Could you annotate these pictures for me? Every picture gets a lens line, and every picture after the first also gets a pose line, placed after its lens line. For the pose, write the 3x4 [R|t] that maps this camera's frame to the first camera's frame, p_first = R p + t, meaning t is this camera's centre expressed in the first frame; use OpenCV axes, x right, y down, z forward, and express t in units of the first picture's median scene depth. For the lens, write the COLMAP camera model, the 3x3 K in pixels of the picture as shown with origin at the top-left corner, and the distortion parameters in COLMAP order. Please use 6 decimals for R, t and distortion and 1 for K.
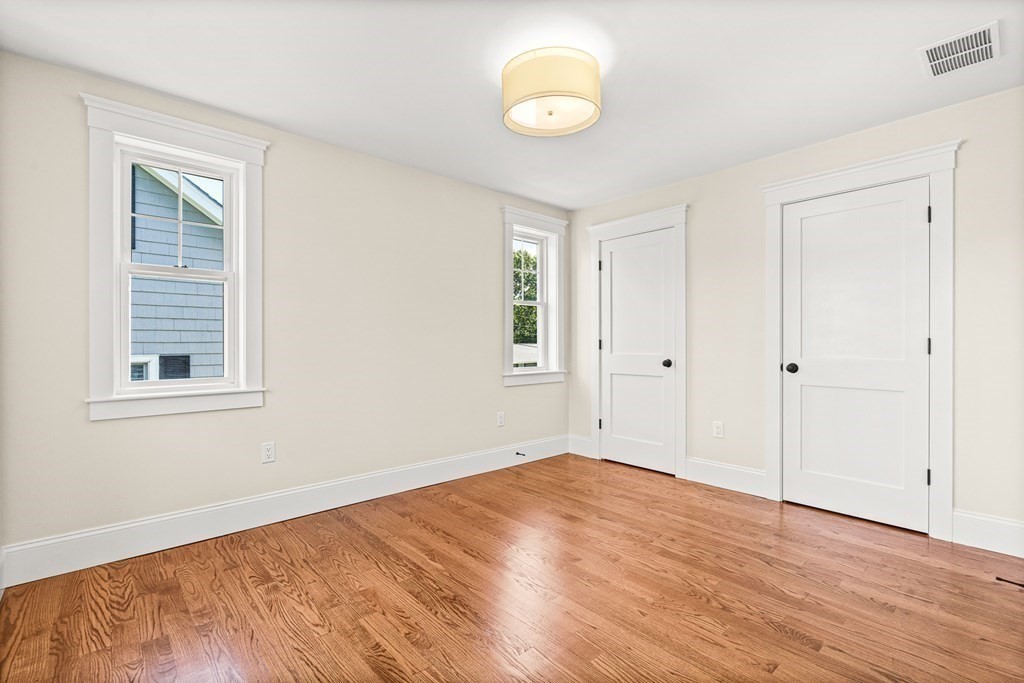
lens RADIAL K [[468.4, 0, 504.3], [0, 468.4, 342.0], [0, 0, 1]] dist [0.003243, -0.000447]
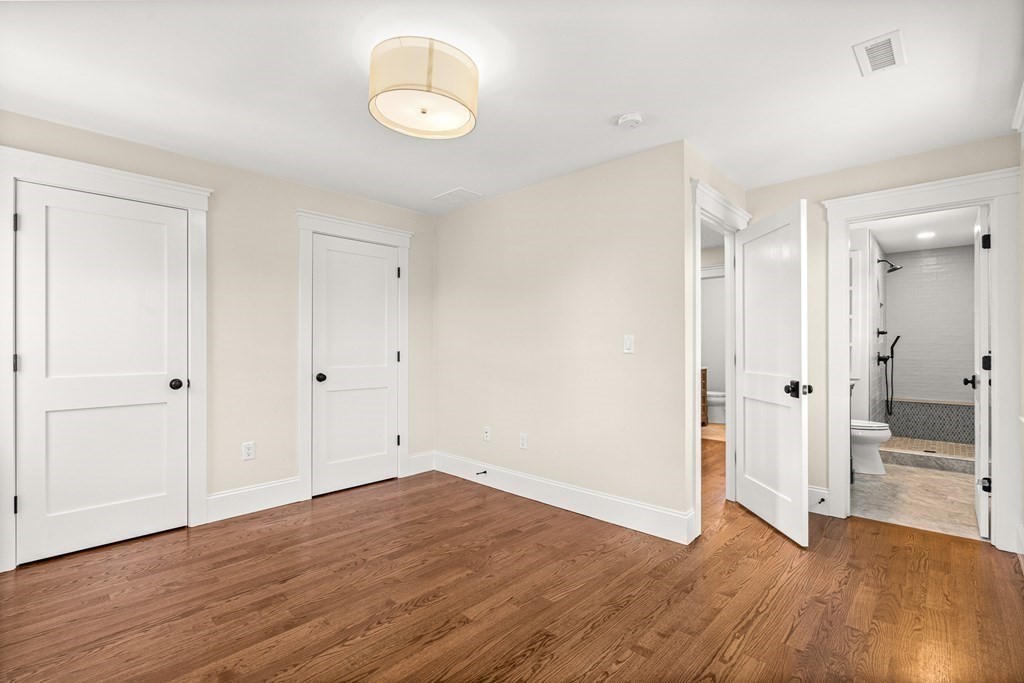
lens RADIAL K [[468.4, 0, 519.2], [0, 468.4, 344.7], [0, 0, 1]] dist [0.003243, -0.000447]
pose [[-0.105394, 0.006786, 0.994407, -0.736506], [0.000769, 0.999977, -0.006742, -0.020724], [-0.994430, 0.000054, -0.105397, 0.815220]]
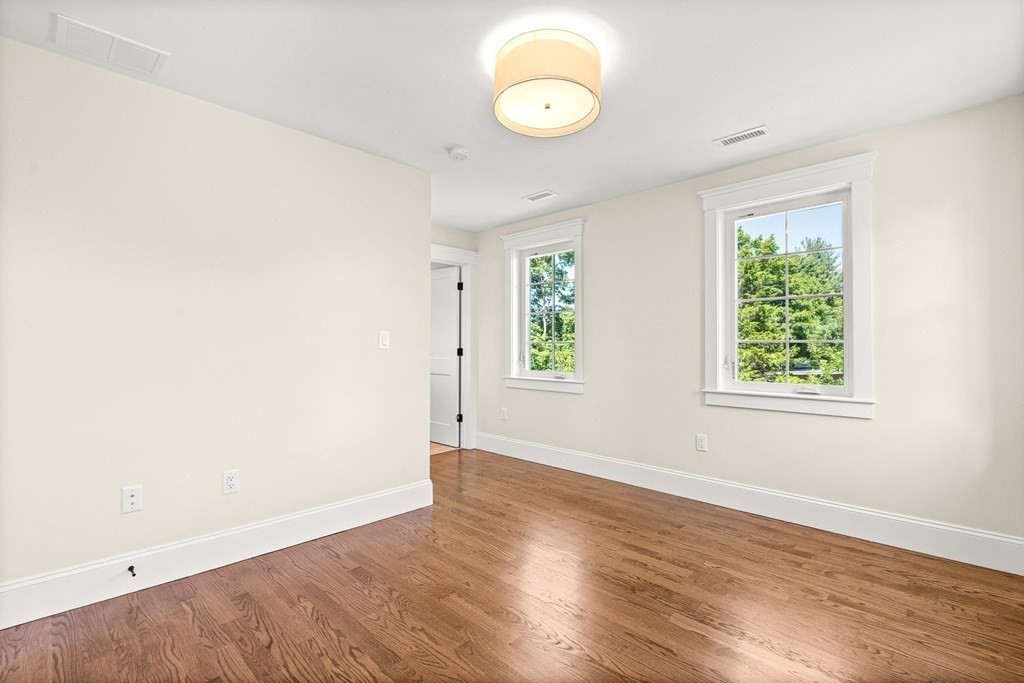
lens RADIAL K [[468.4, 0, 512.1], [0, 468.4, 341.8], [0, 0, 1]] dist [0.003243, -0.000447]
pose [[-0.996894, -0.000068, -0.078759, 0.212839], [0.000392, 0.999983, -0.005830, -0.019110], [0.078758, -0.005842, -0.996877, 1.693417]]
